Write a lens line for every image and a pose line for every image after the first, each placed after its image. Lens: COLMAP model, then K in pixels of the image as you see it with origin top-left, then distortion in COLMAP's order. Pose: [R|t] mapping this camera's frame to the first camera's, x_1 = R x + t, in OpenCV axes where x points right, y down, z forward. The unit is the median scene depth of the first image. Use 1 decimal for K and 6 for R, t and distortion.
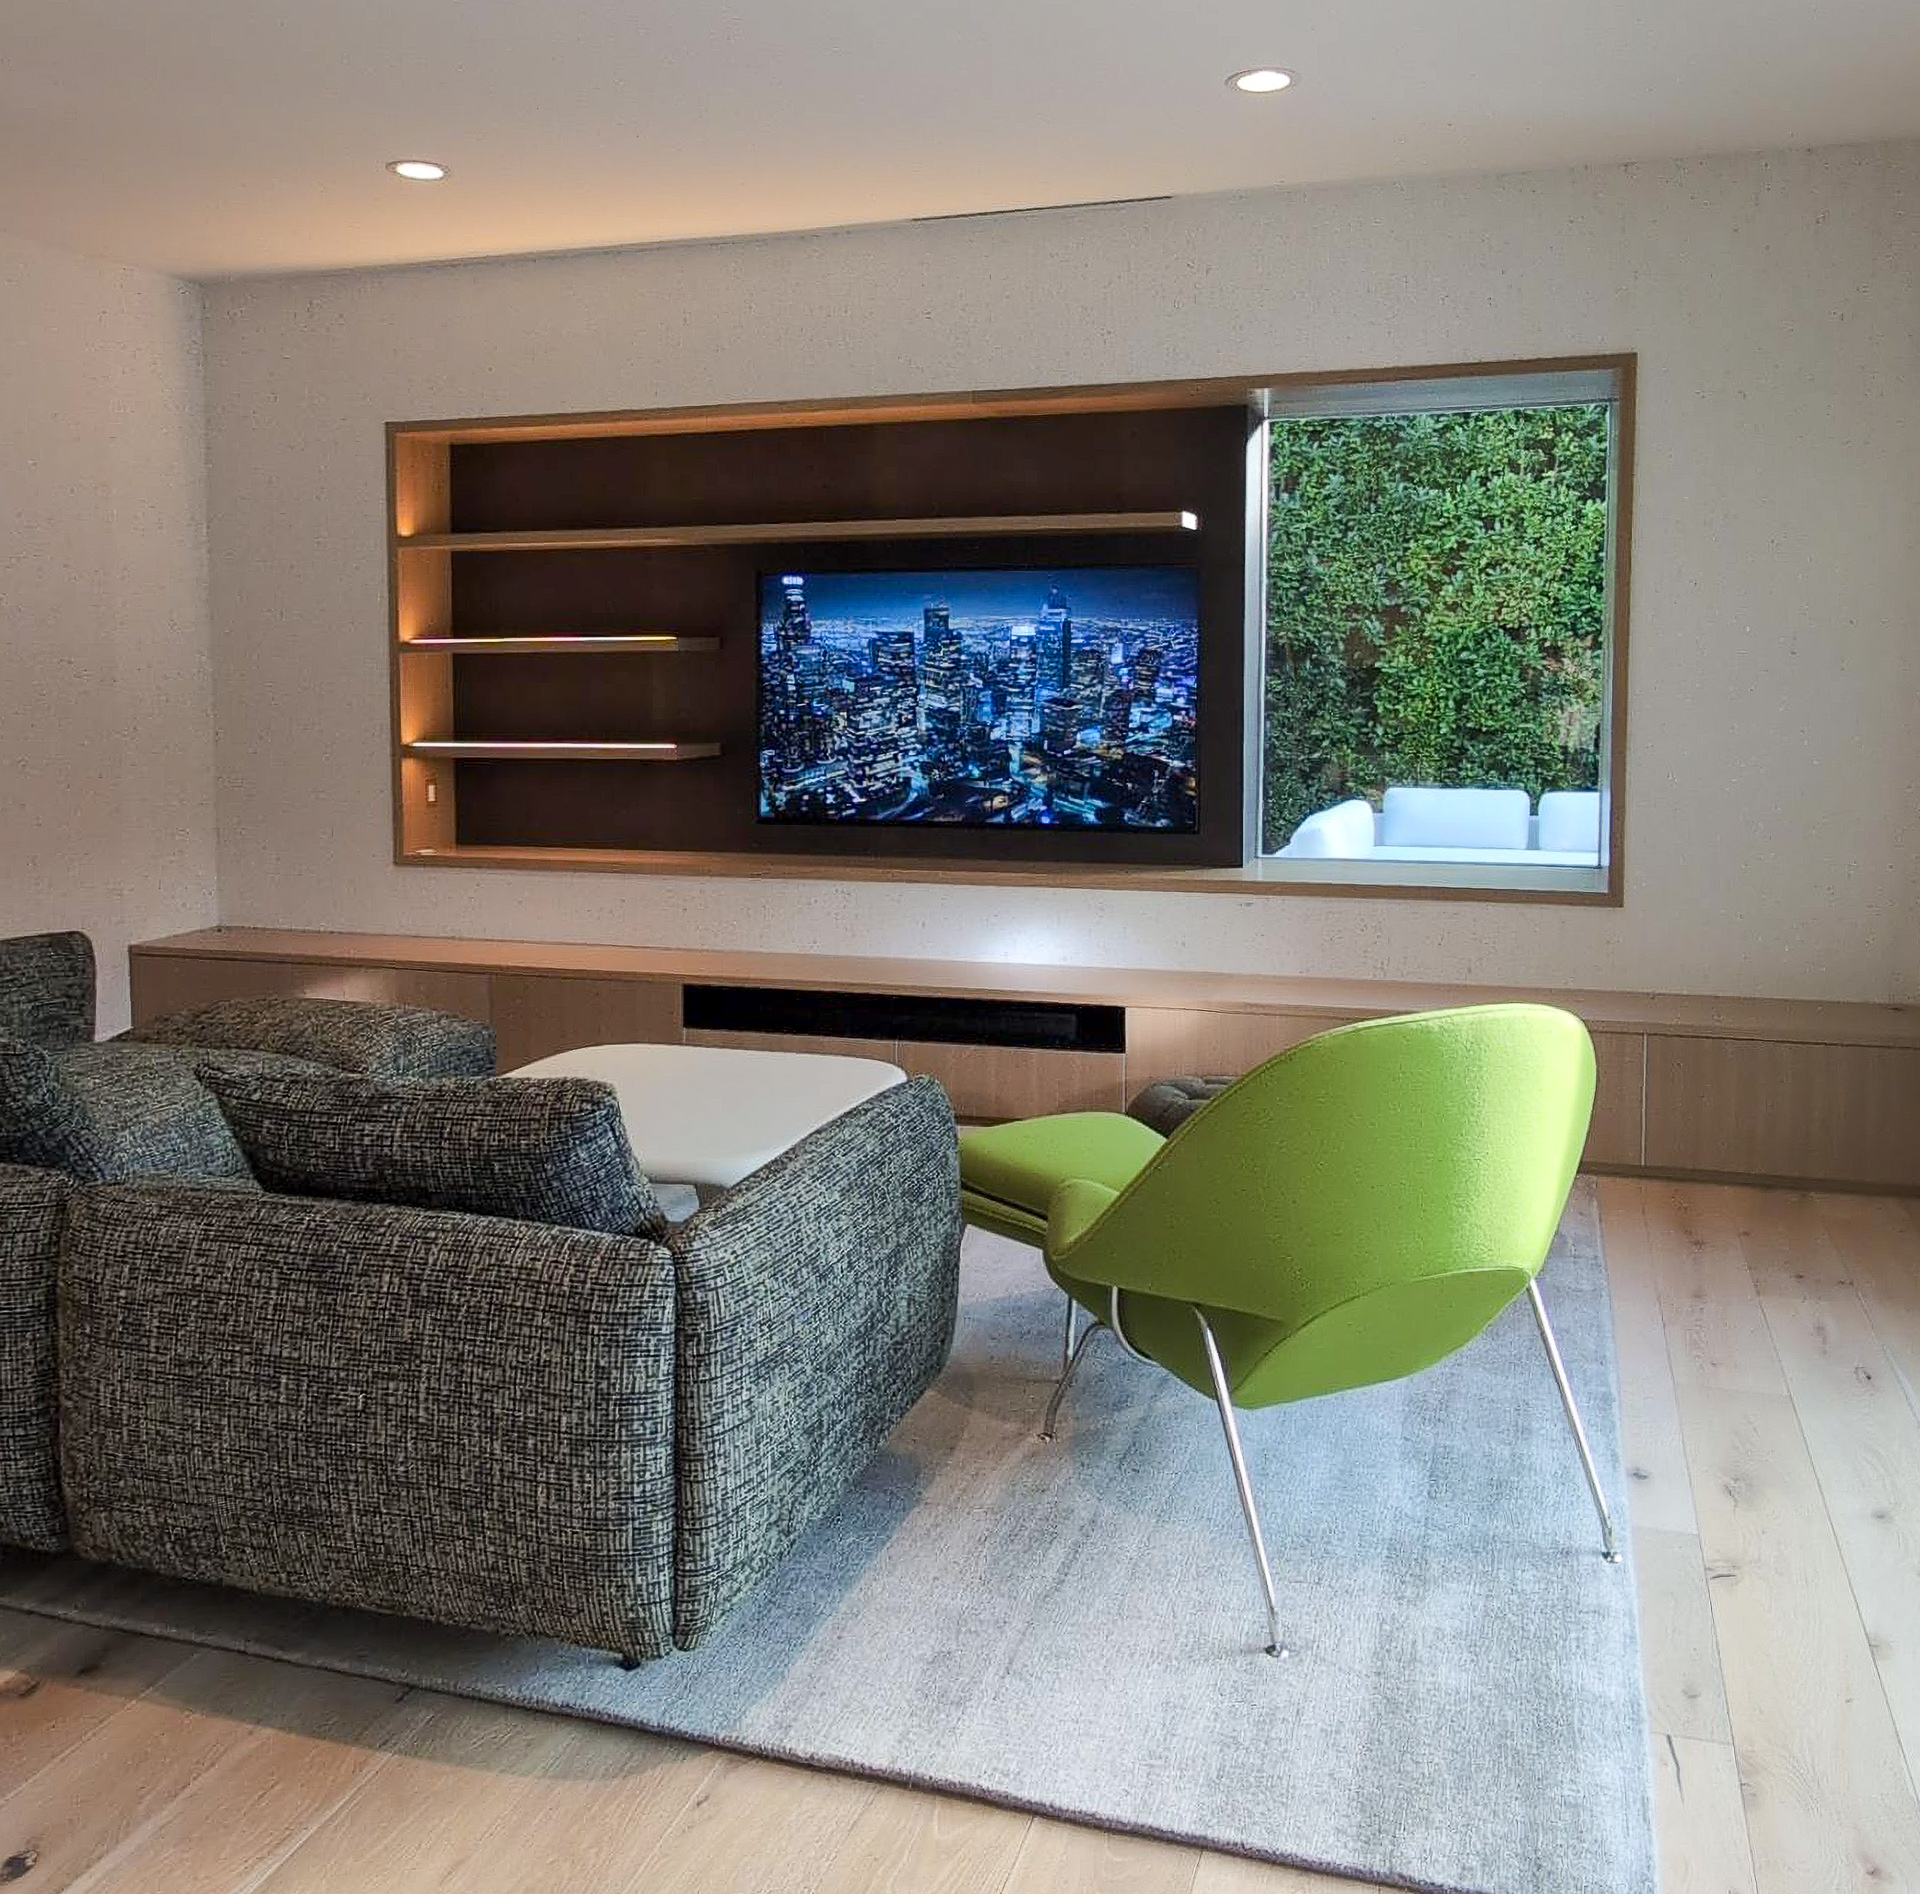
lens RADIAL K [[1762.4, 0, 960.0], [0, 1762.4, 947.0], [0, 0, 1]] dist [0.098960, -0.175006]
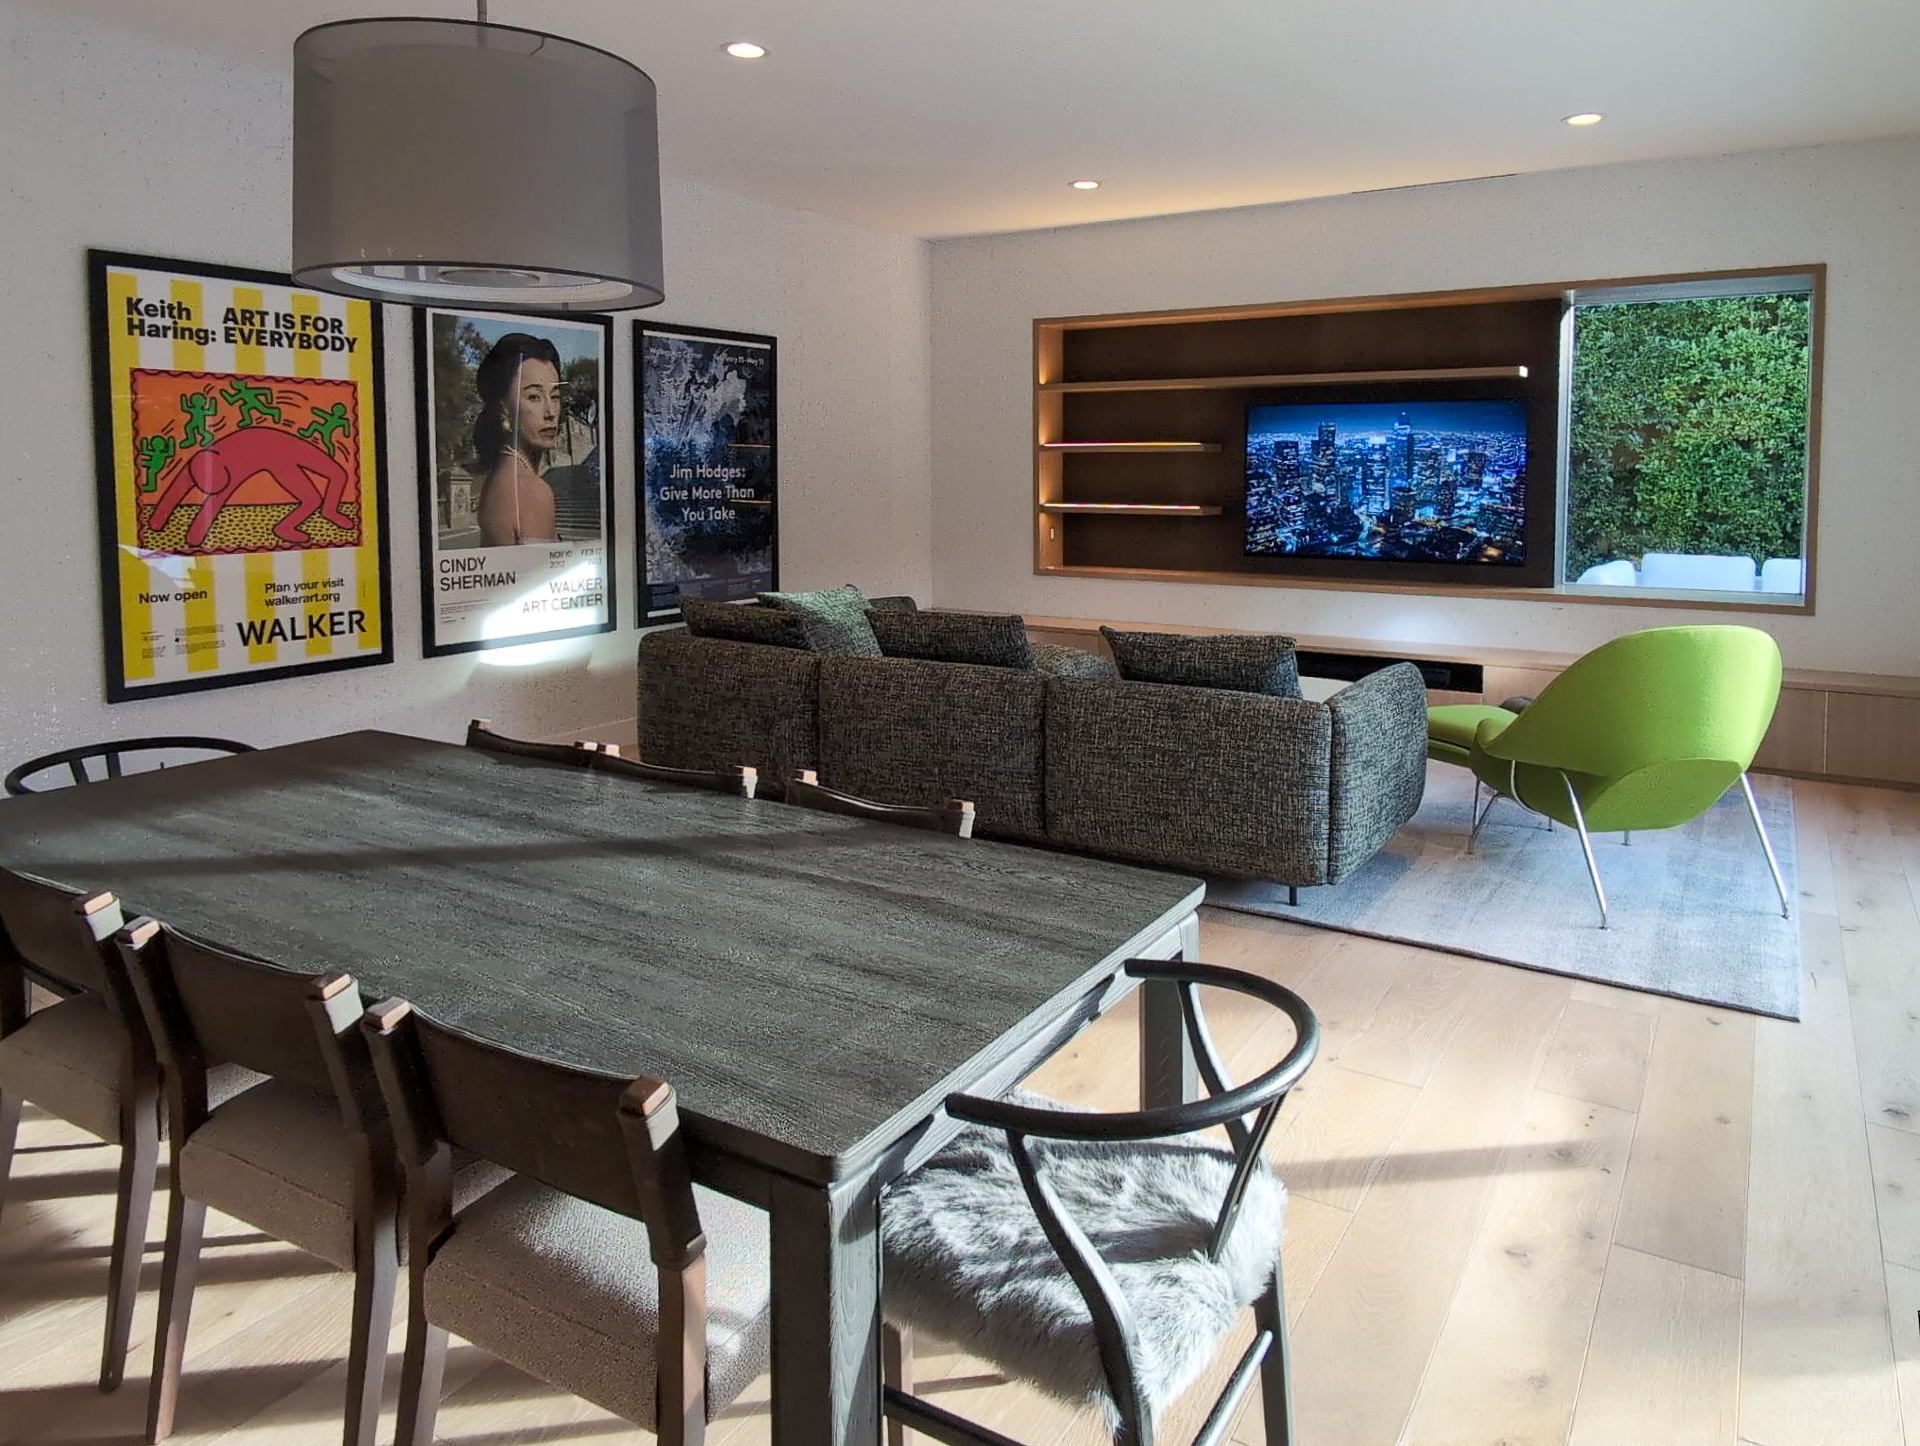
lens RADIAL K [[1585.9, 0, 955.8], [0, 1585.9, 636.2], [0, 0, 1]] dist [0.091642, -0.088281]
pose [[0.987433, 0.025754, -0.155928, -0.139501], [-0.034501, 0.997964, -0.053652, 0.090569], [0.154229, 0.058357, 0.986310, -0.478107]]
